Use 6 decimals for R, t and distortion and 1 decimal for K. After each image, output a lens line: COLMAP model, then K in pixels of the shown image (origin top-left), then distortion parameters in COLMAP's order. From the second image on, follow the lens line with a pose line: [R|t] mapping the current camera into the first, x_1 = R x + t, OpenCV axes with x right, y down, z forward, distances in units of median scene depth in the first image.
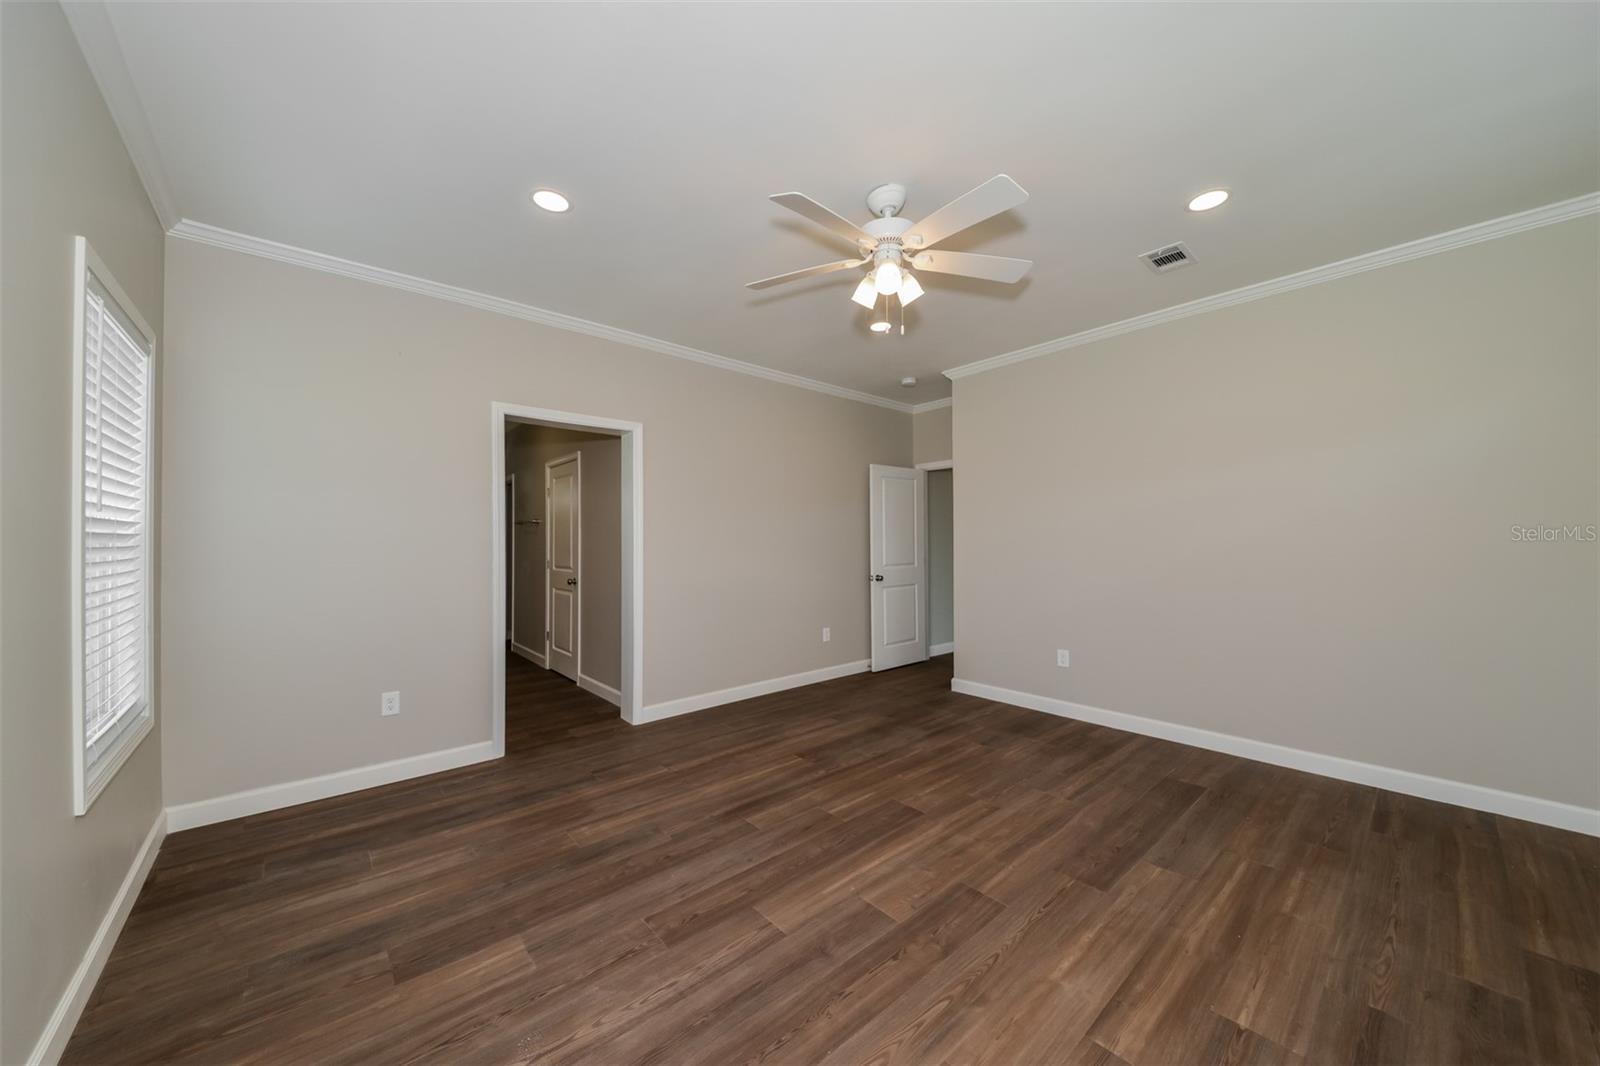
lens RADIAL K [[545.5, 0, 800.0], [0, 545.5, 533.0], [0, 0, 1]] dist [-0.000648, -0.000056]
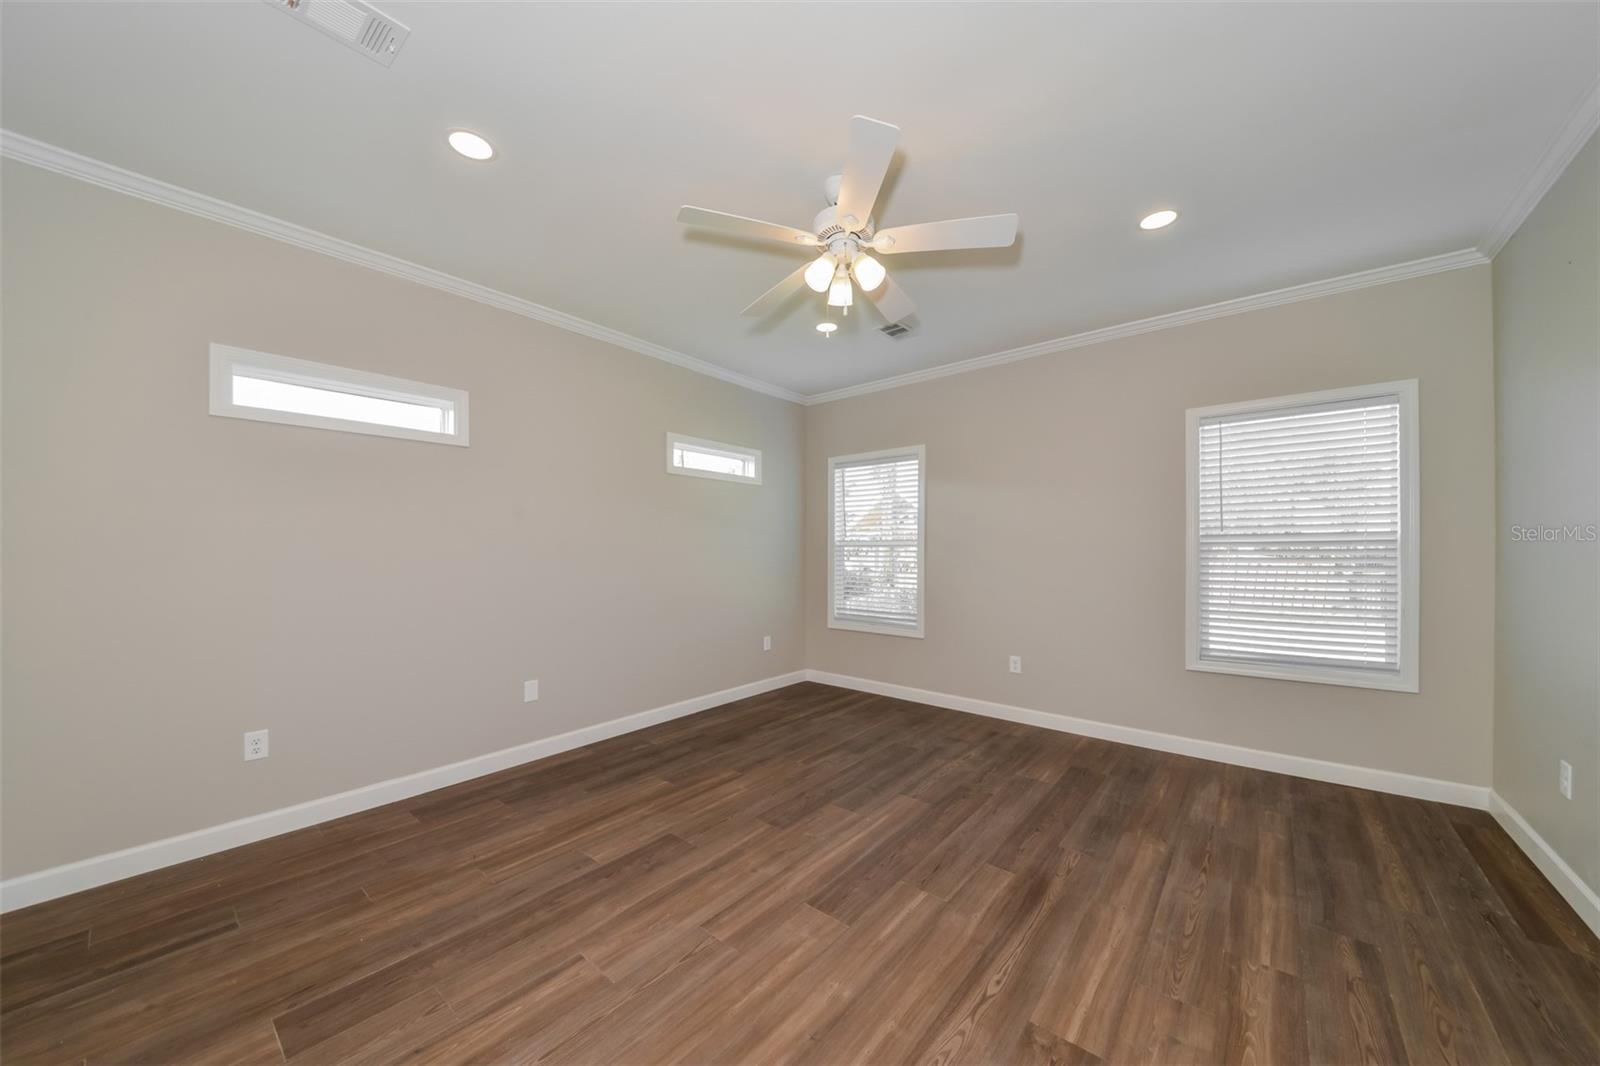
lens RADIAL K [[561.6, 0, 807.3], [0, 561.6, 555.1], [0, 0, 1]] dist [0.026146, -0.000015]
pose [[-0.984295, 0.007999, -0.176352, 0.393550], [0.009420, 0.999930, -0.007217, 0.032937], [0.176282, -0.008765, -0.984301, 1.931284]]
